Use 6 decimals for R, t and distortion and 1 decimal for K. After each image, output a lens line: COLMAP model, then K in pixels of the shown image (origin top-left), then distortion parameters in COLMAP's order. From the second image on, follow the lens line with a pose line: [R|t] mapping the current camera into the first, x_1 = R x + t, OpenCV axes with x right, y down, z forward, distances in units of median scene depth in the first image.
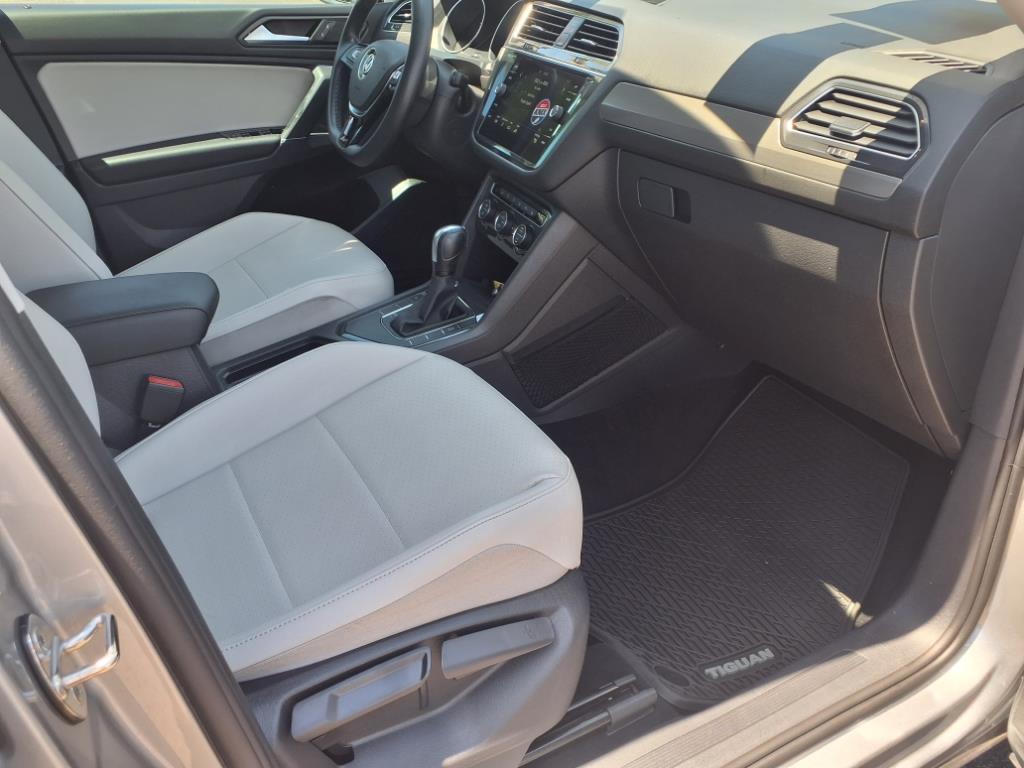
lens RADIAL K [[964.4, 0, 538.0], [0, 964.4, 383.6], [0, 0, 1]] dist [0.056805, -0.090266]
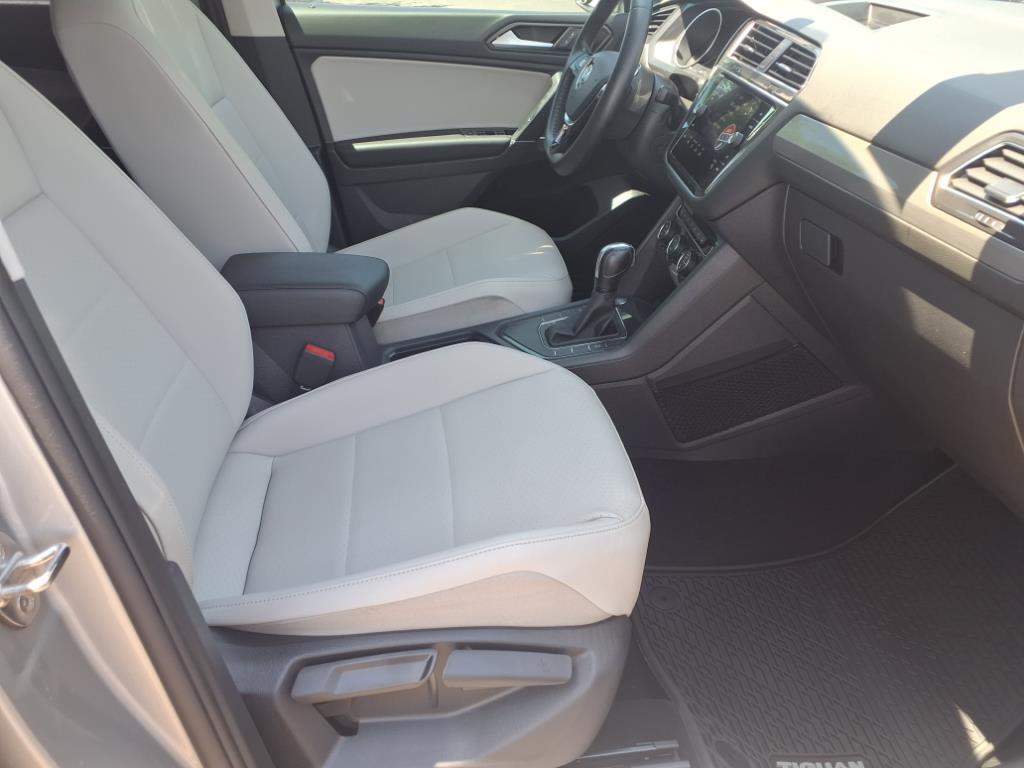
lens RADIAL K [[964.4, 0, 538.0], [0, 964.4, 383.6], [0, 0, 1]] dist [0.056805, -0.090266]
pose [[0.915490, 0.180143, -0.359759, 0.218261], [-0.178411, 0.983210, 0.038316, -0.046279], [0.360621, 0.029107, 0.932258, 0.054610]]
